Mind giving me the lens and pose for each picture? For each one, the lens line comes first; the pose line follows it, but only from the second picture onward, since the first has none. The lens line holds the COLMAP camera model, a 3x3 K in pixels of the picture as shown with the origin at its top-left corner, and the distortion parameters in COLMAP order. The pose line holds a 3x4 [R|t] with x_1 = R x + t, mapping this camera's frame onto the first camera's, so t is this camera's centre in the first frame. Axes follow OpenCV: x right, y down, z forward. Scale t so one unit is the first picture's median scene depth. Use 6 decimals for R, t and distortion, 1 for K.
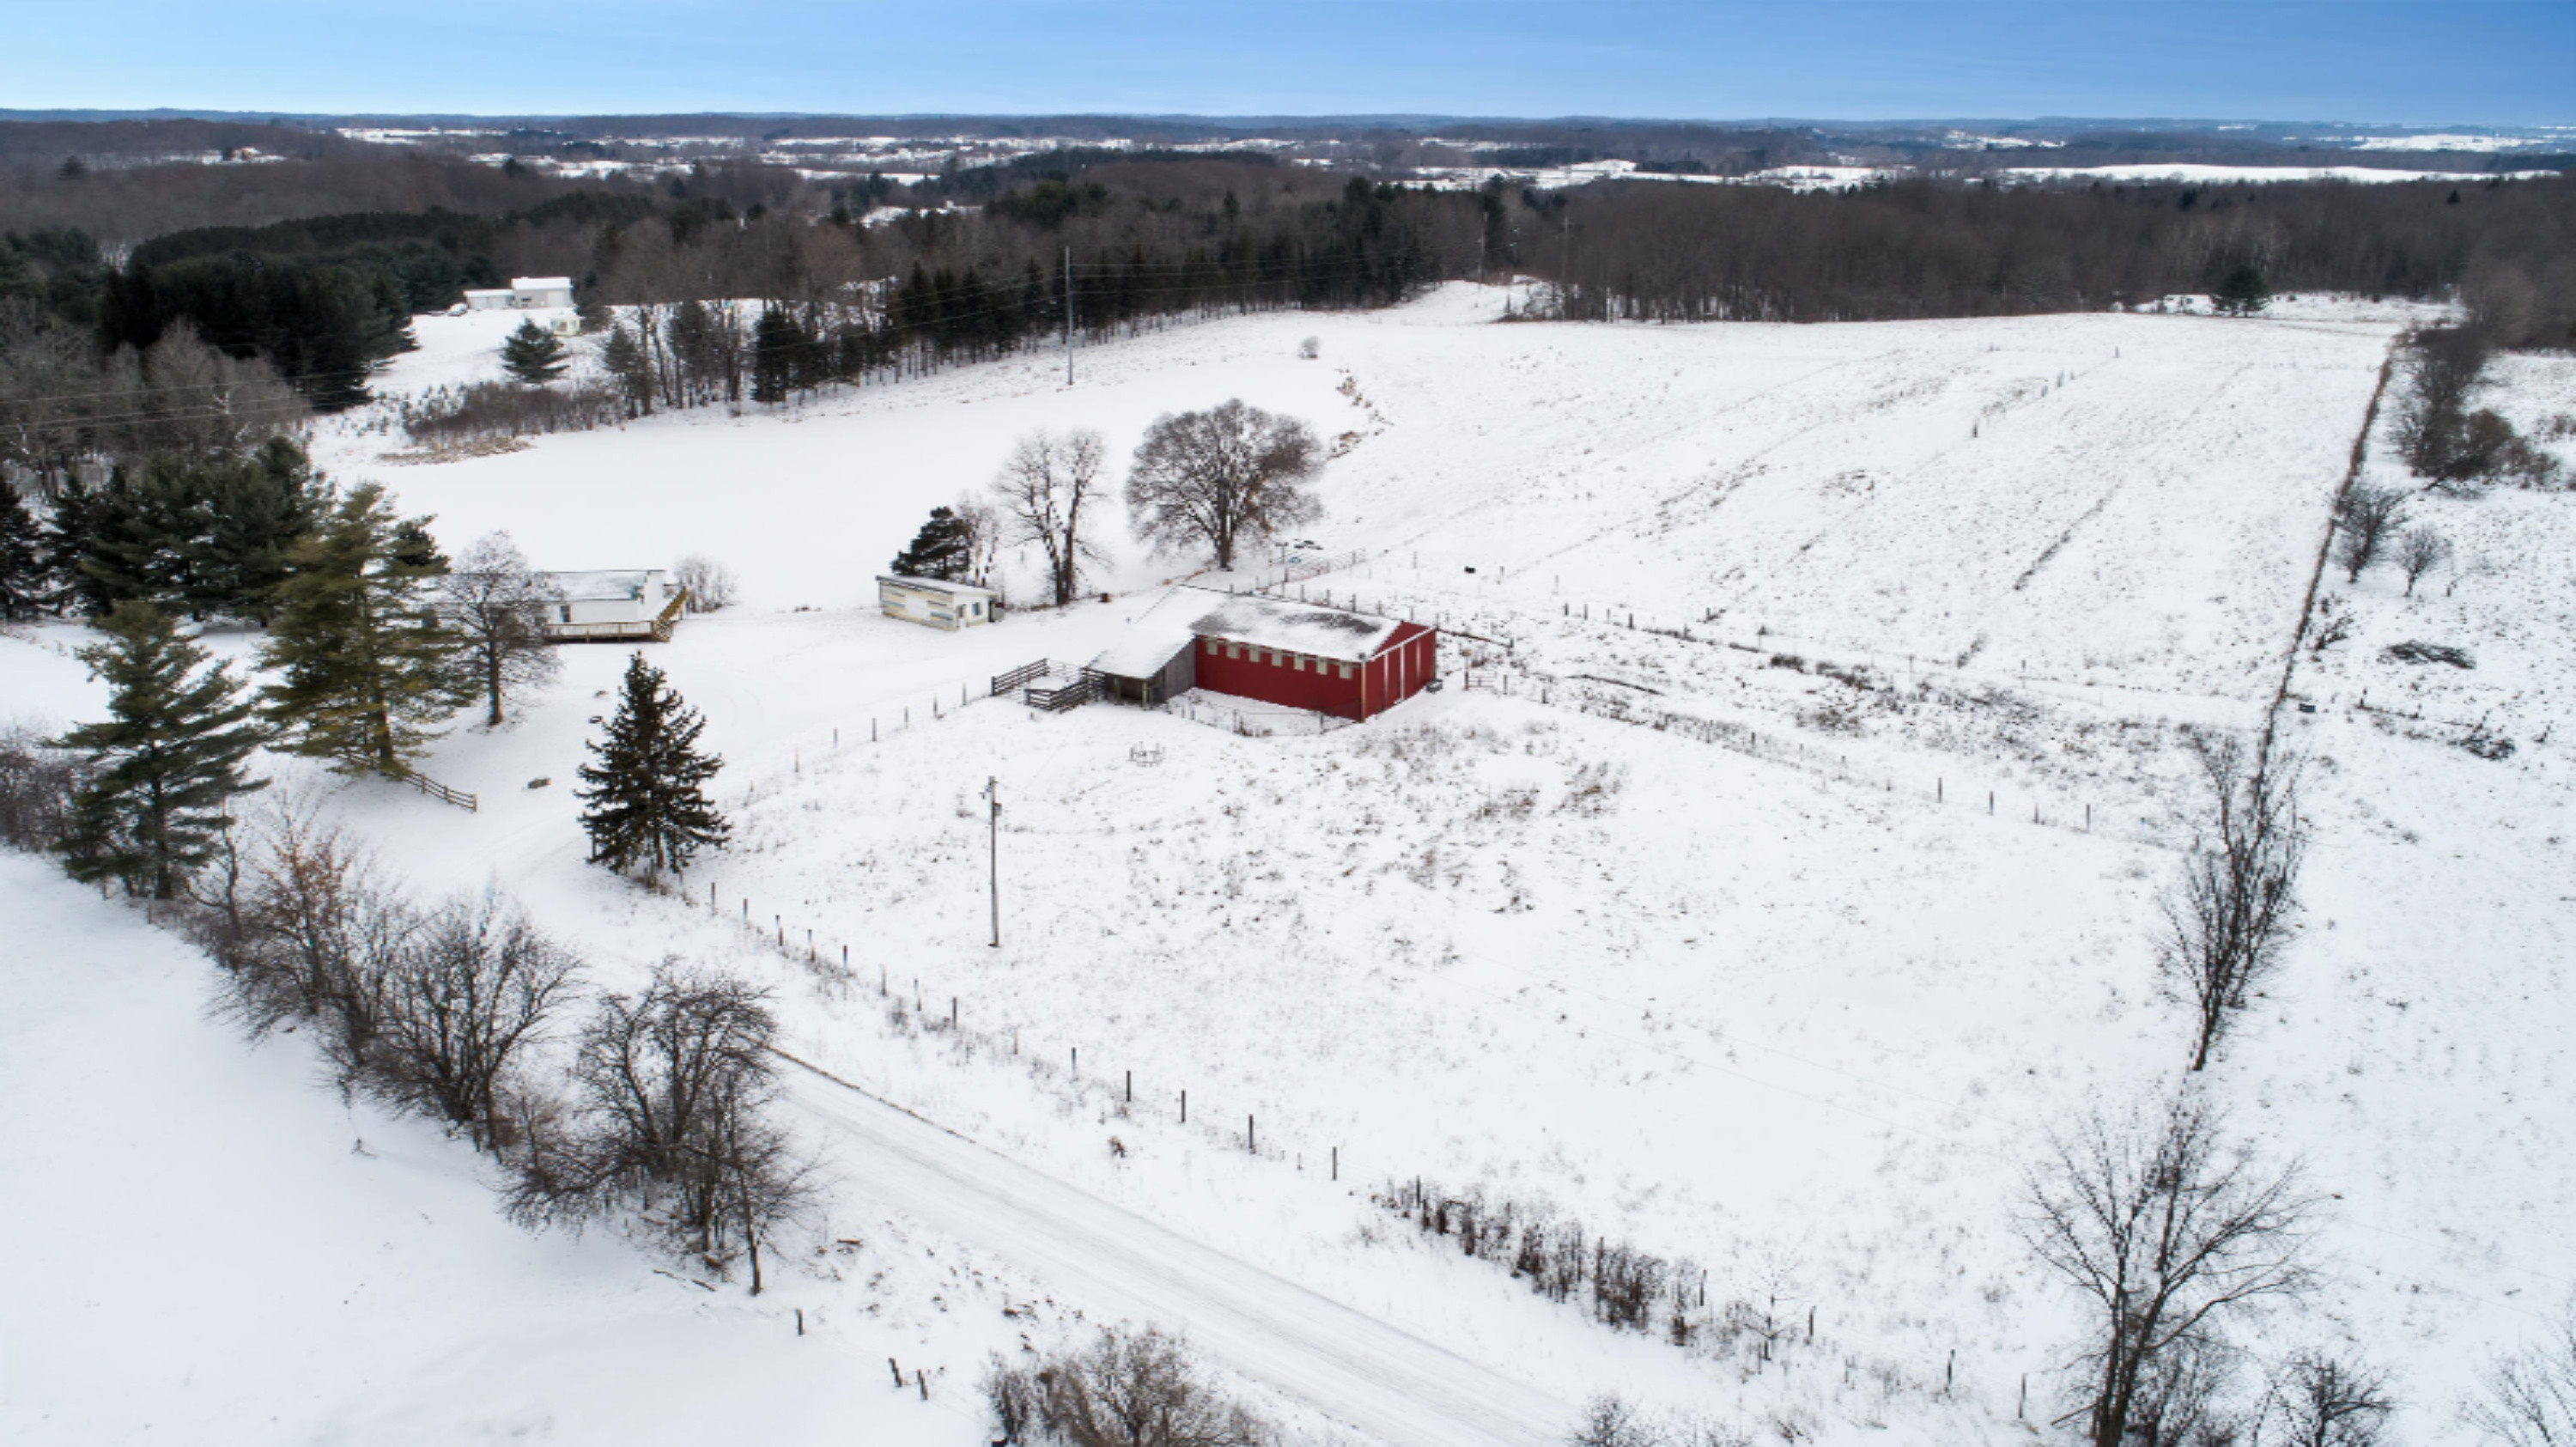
lens RADIAL K [[1747.3, 0, 1288.0], [0, 1747.3, 723.5], [0, 0, 1]] dist [-0.015368, -0.000700]
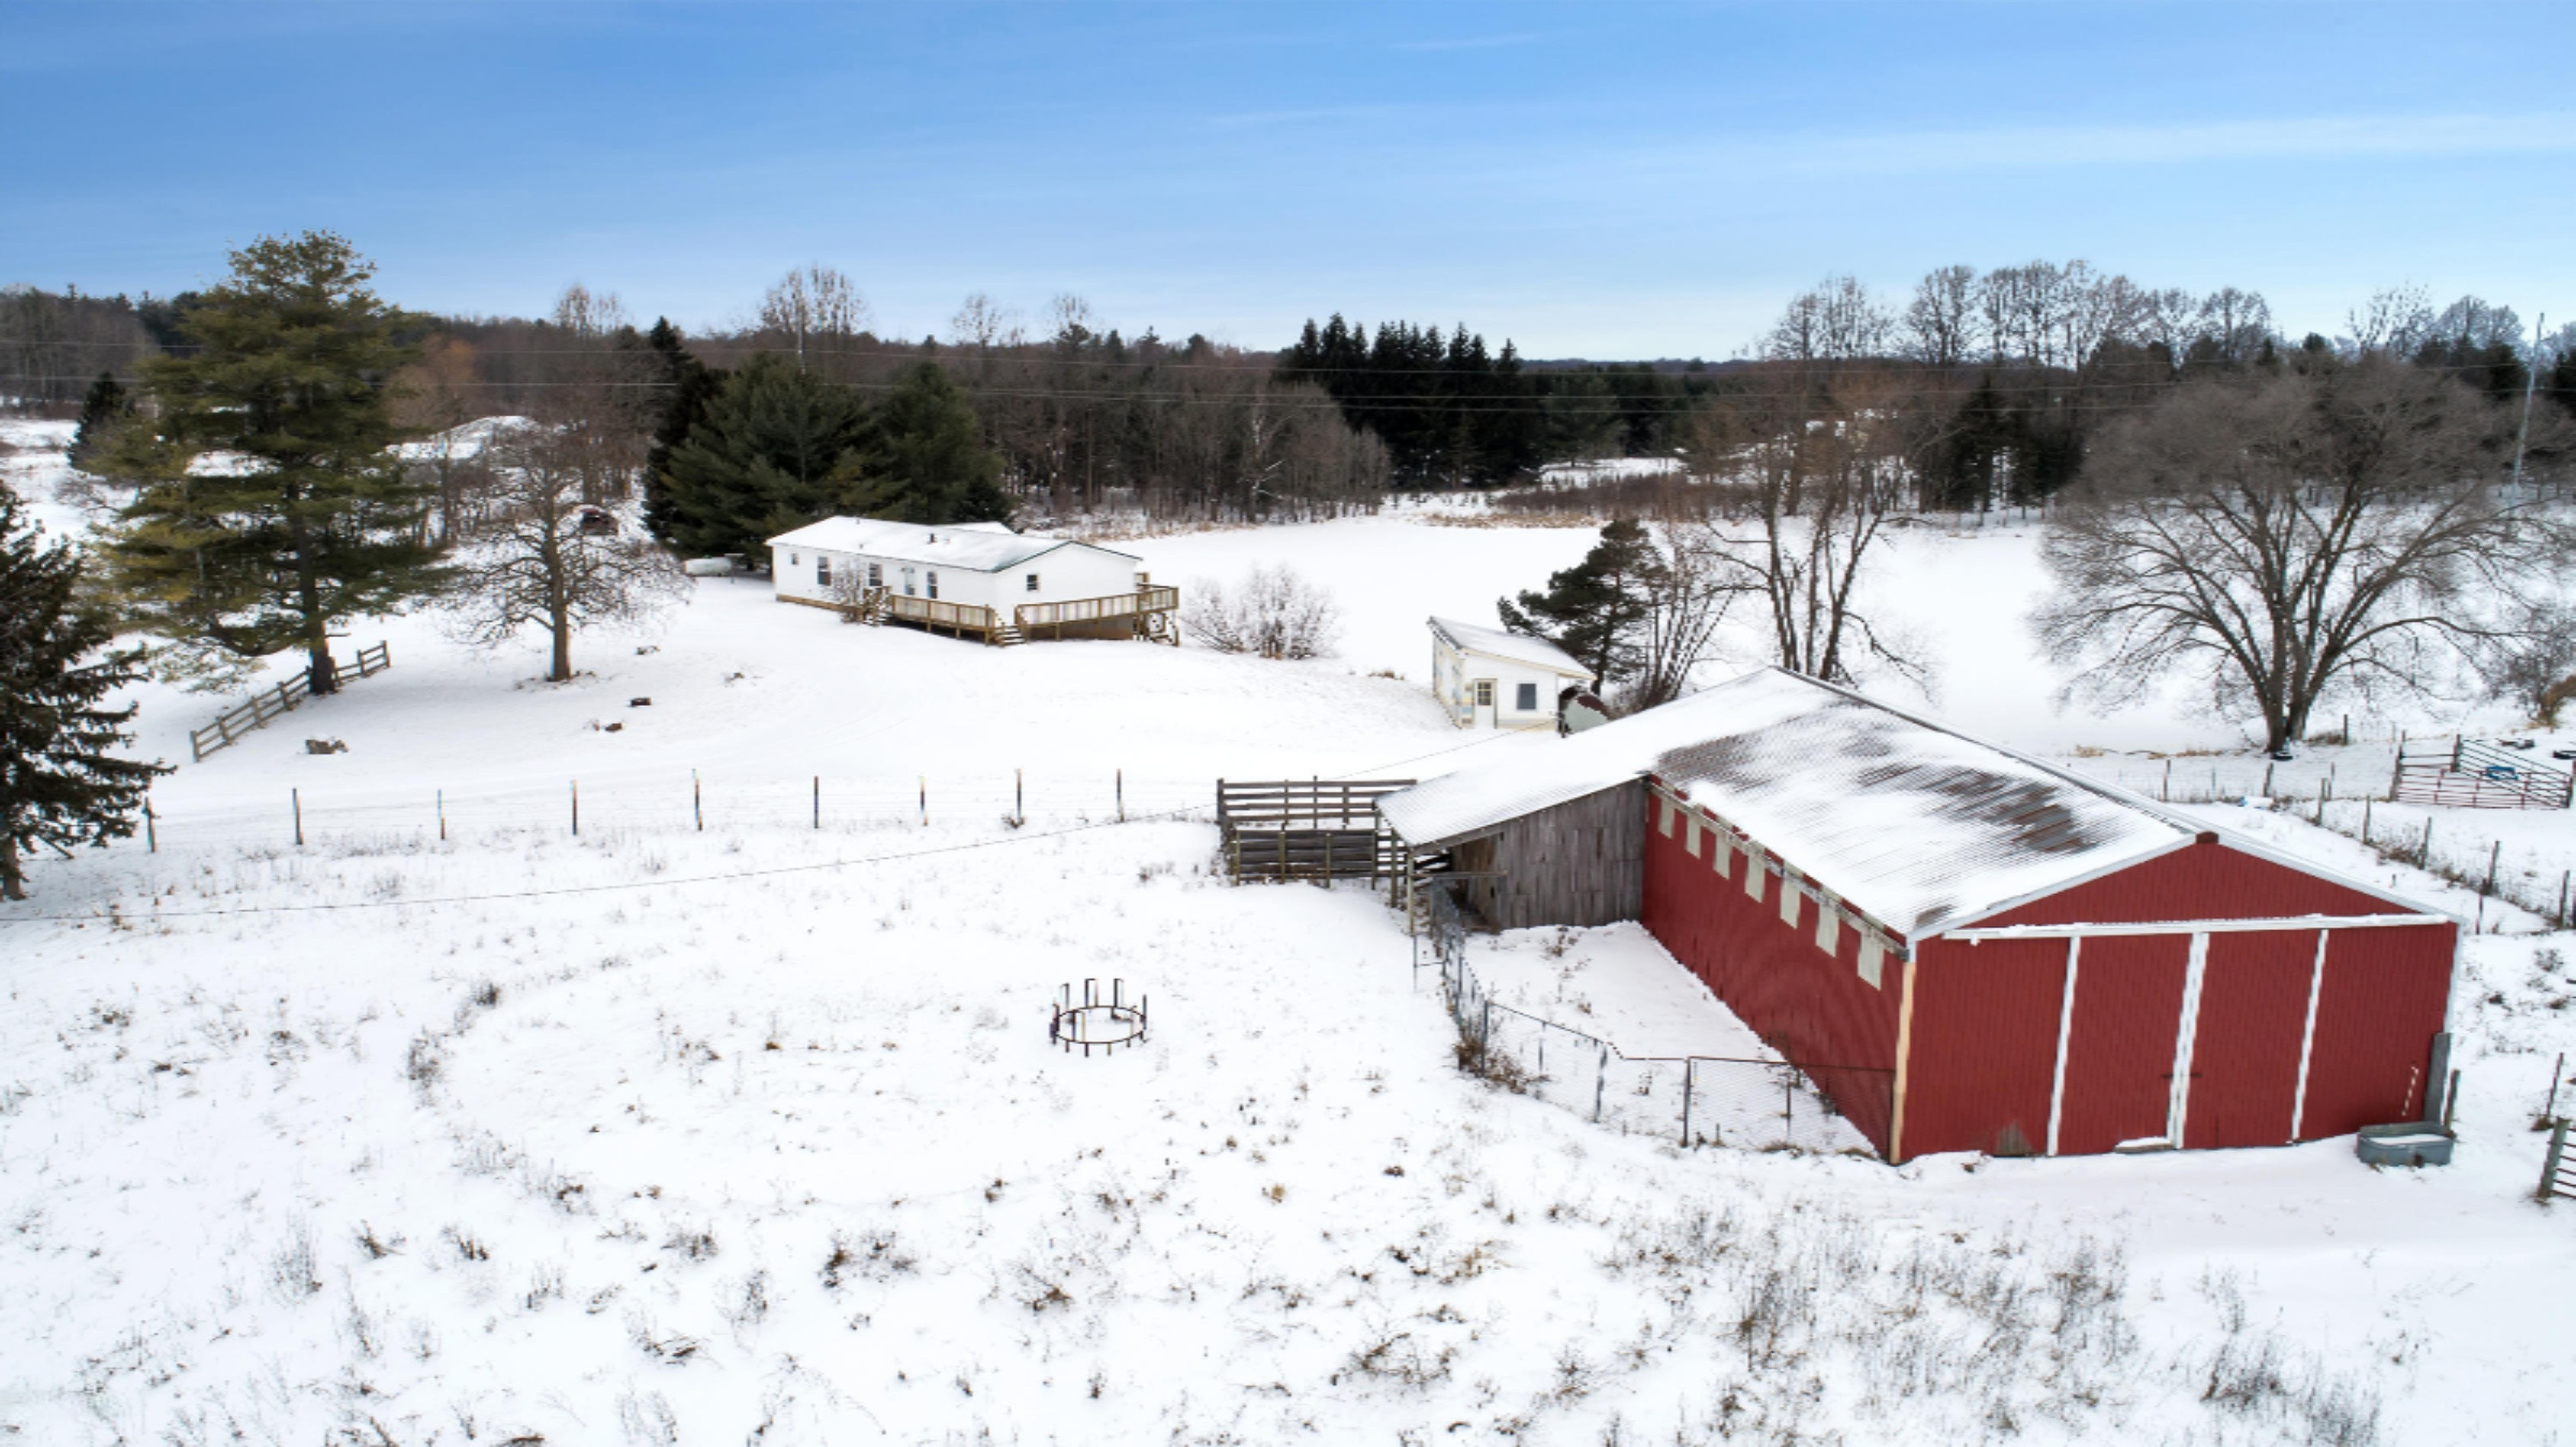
lens RADIAL K [[1747.3, 0, 1288.0], [0, 1747.3, 723.5], [0, 0, 1]] dist [-0.015368, -0.000700]
pose [[0.614972, 0.147673, -0.774598, 0.174469], [-0.261571, 0.964893, -0.023716, -0.033558], [0.743902, 0.217197, 0.632009, 0.730050]]
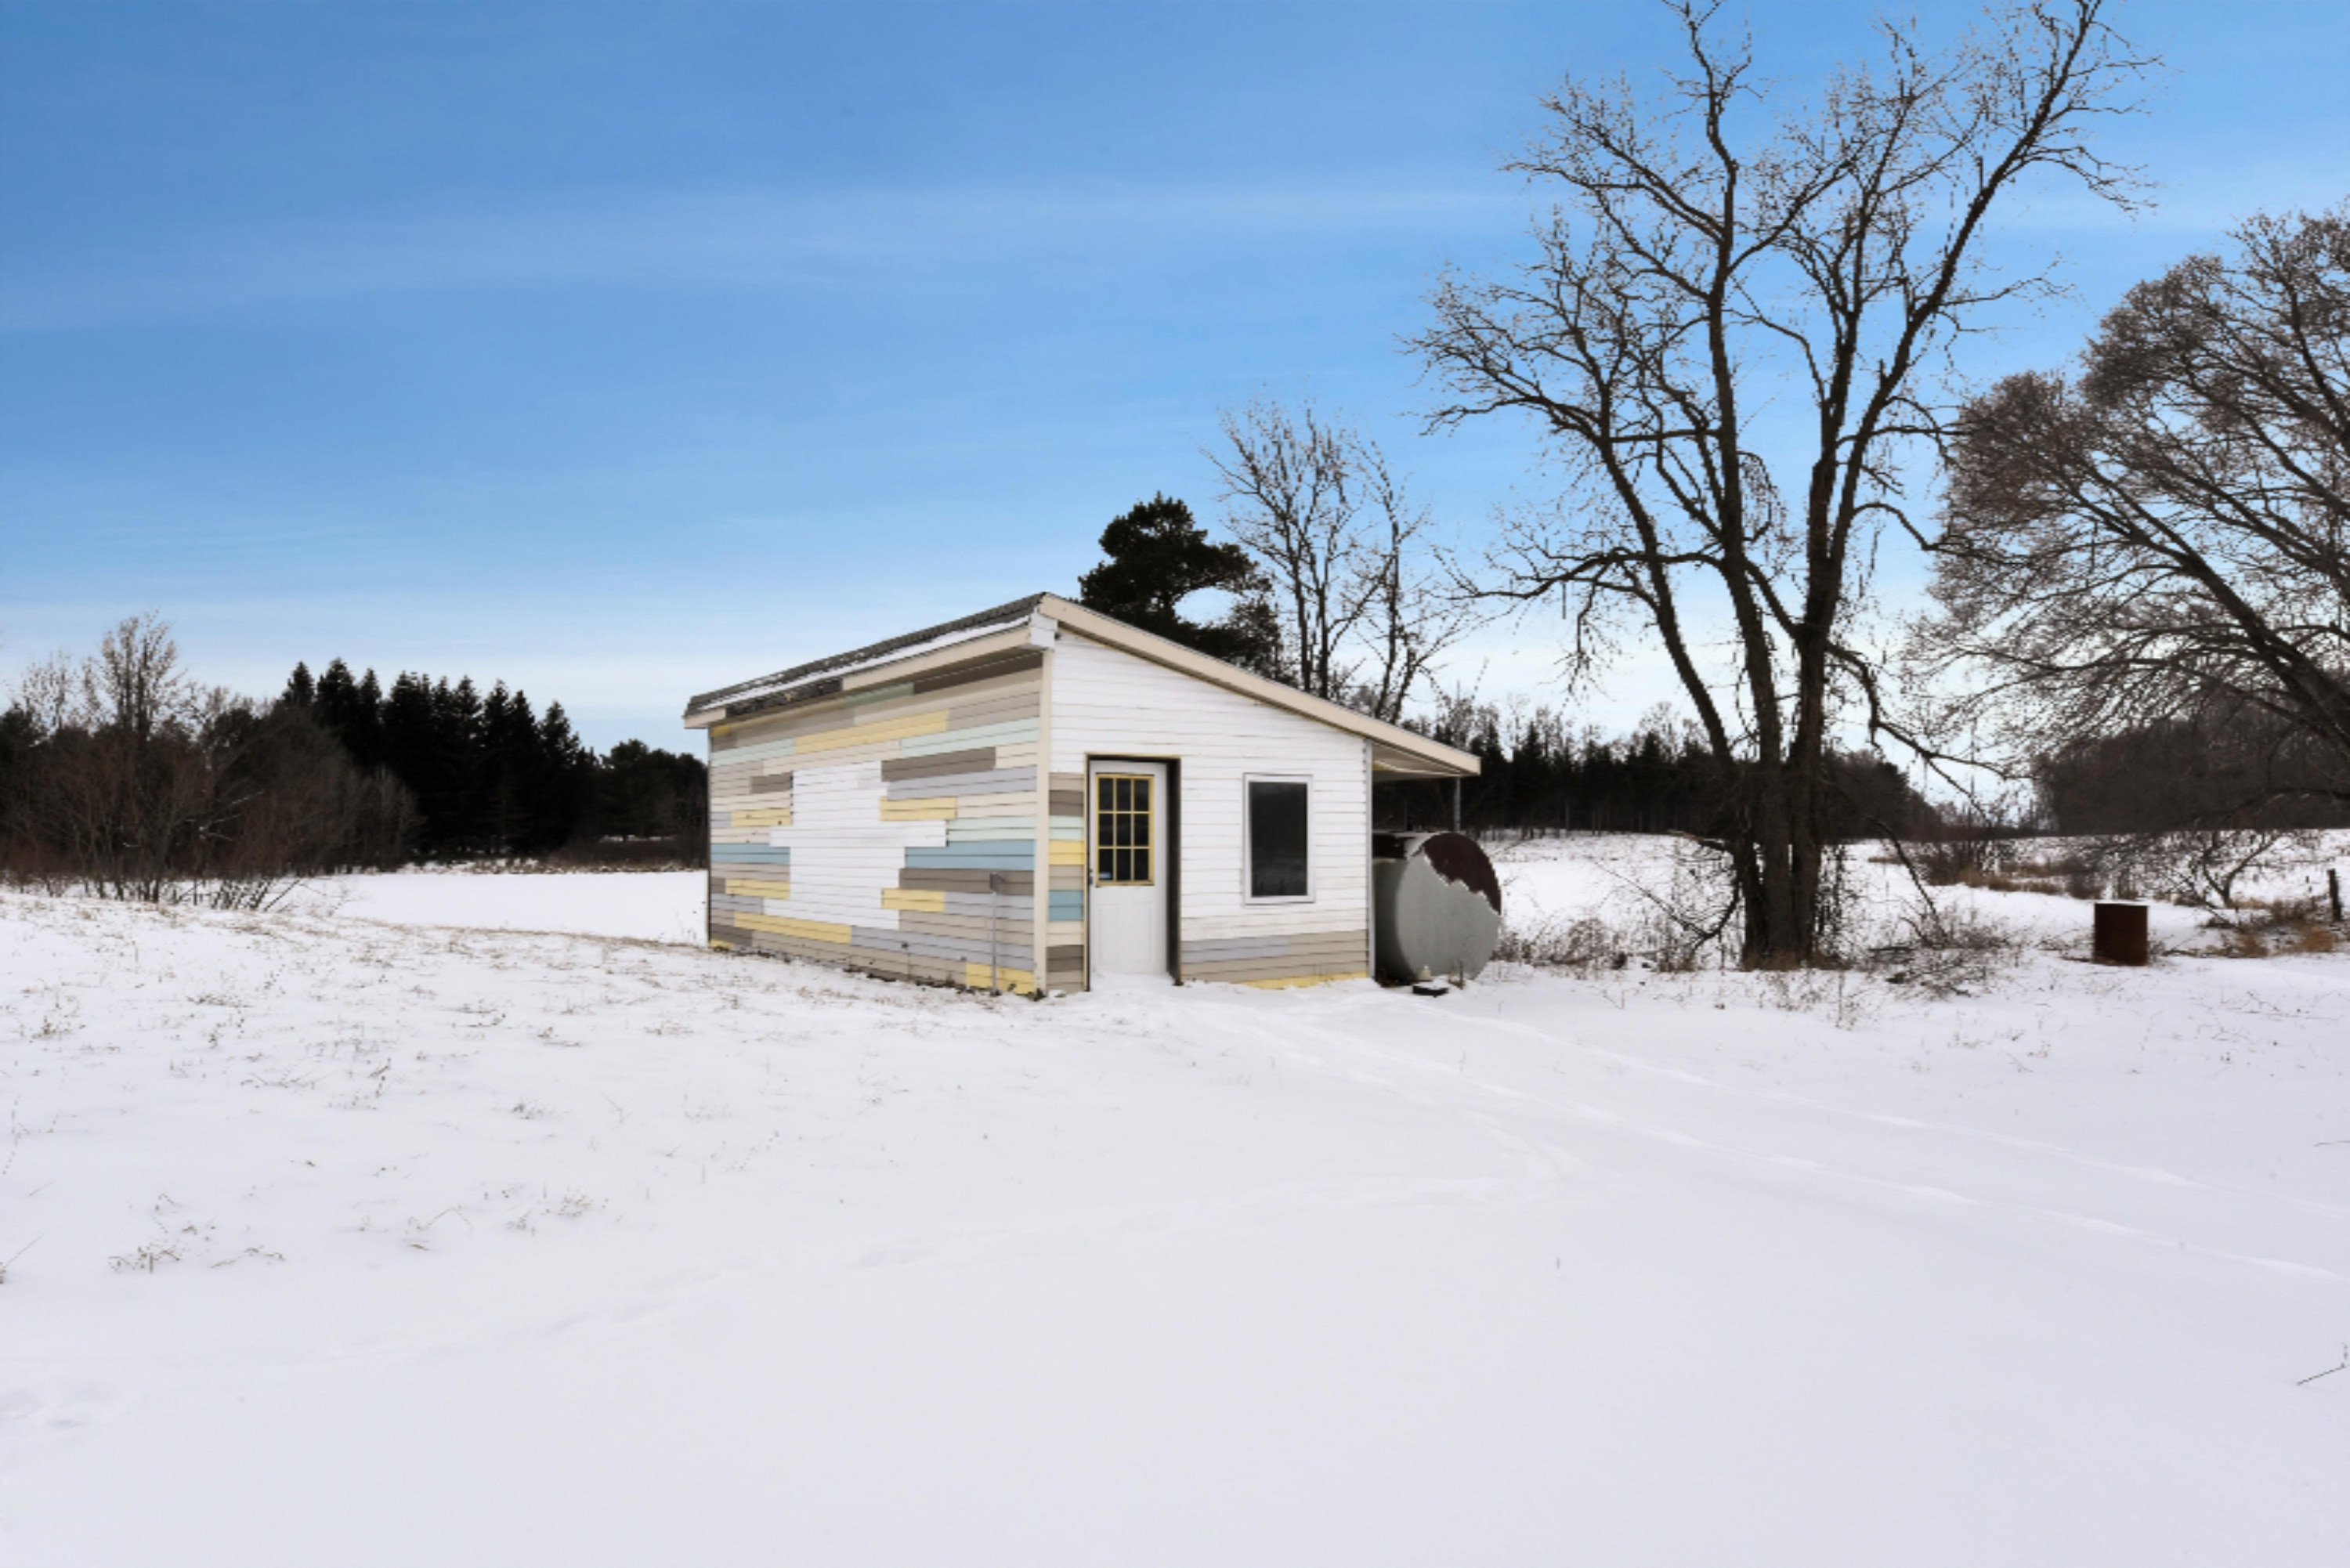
lens RADIAL K [[1266.0, 0, 1175.0], [0, 1266.0, 784.0], [0, 0, 1]] dist [-0.001168, -0.000086]
pose [[0.956332, -0.026205, -0.291105, -0.179978], [-0.086195, 0.926394, -0.366557, -0.042415], [0.279284, 0.375642, 0.883682, 1.038459]]
